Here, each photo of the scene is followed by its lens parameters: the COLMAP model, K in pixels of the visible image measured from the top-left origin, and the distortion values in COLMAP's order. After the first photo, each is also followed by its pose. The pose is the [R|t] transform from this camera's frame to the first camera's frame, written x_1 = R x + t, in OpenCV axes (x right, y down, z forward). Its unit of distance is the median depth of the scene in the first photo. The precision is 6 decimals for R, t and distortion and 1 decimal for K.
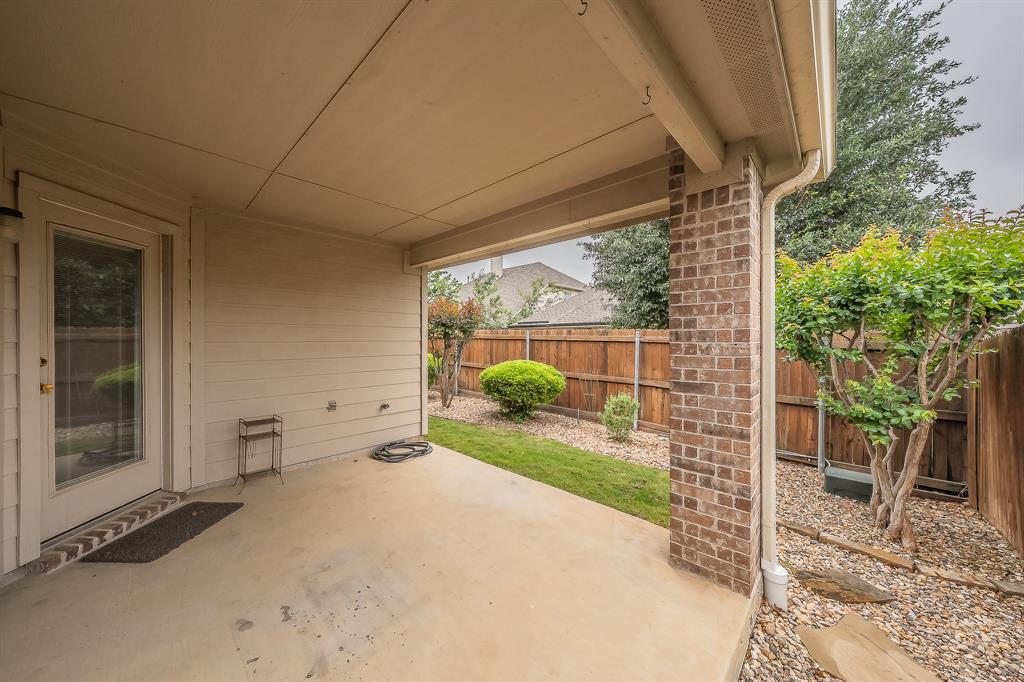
lens RADIAL K [[353.7, 0, 512.5], [0, 353.7, 338.1], [0, 0, 1]] dist [0.002331, 0.000028]
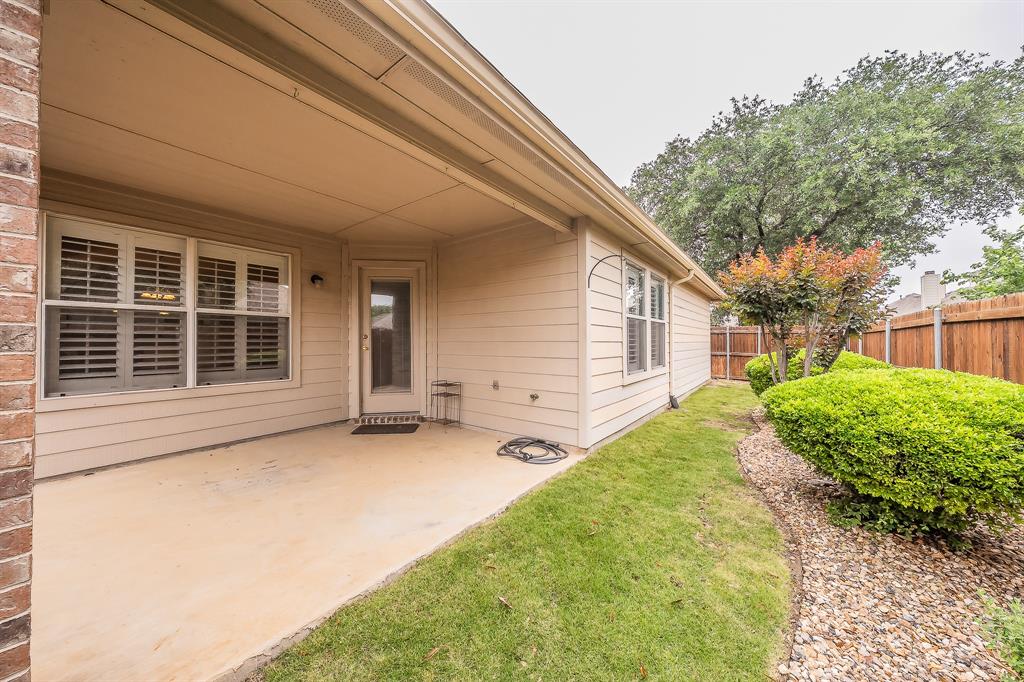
lens RADIAL K [[353.7, 0, 510.9], [0, 353.7, 337.7], [0, 0, 1]] dist [0.002331, 0.000028]
pose [[0.089561, -0.010713, -0.995924, 0.581290], [0.001429, 0.999943, -0.010627, 0.054164], [0.995980, -0.000471, 0.089571, 0.921874]]
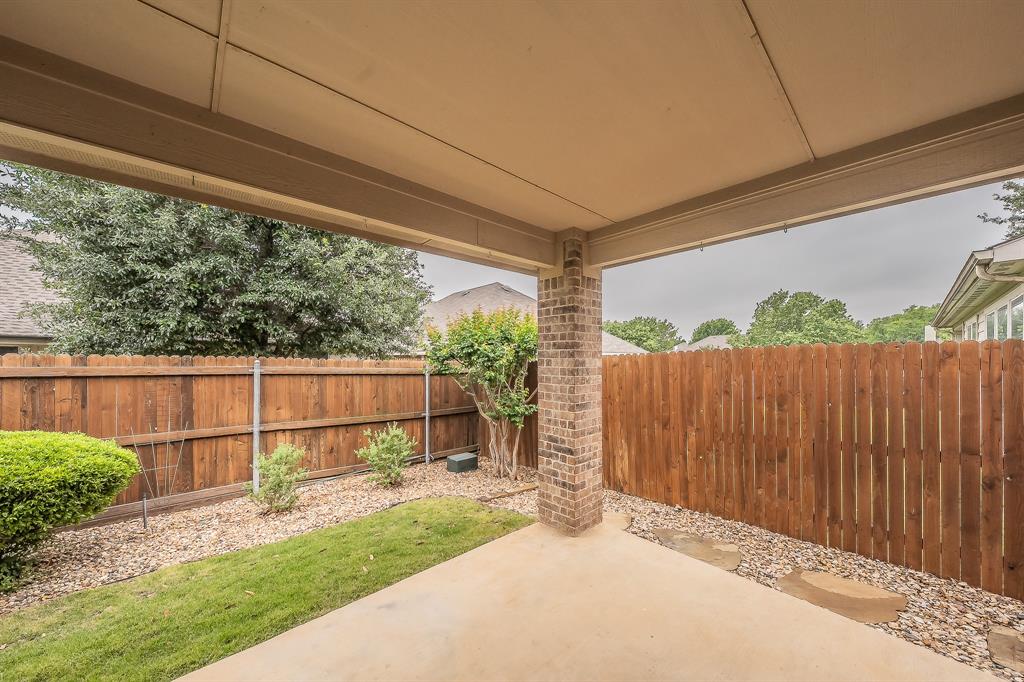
lens RADIAL K [[353.7, 0, 518.5], [0, 353.7, 361.4], [0, 0, 1]] dist [0.002331, 0.000028]
pose [[0.073042, -0.003377, 0.997323, -0.513978], [0.000289, 0.999994, 0.003365, -0.028116], [-0.997329, 0.000043, 0.073043, 0.604584]]
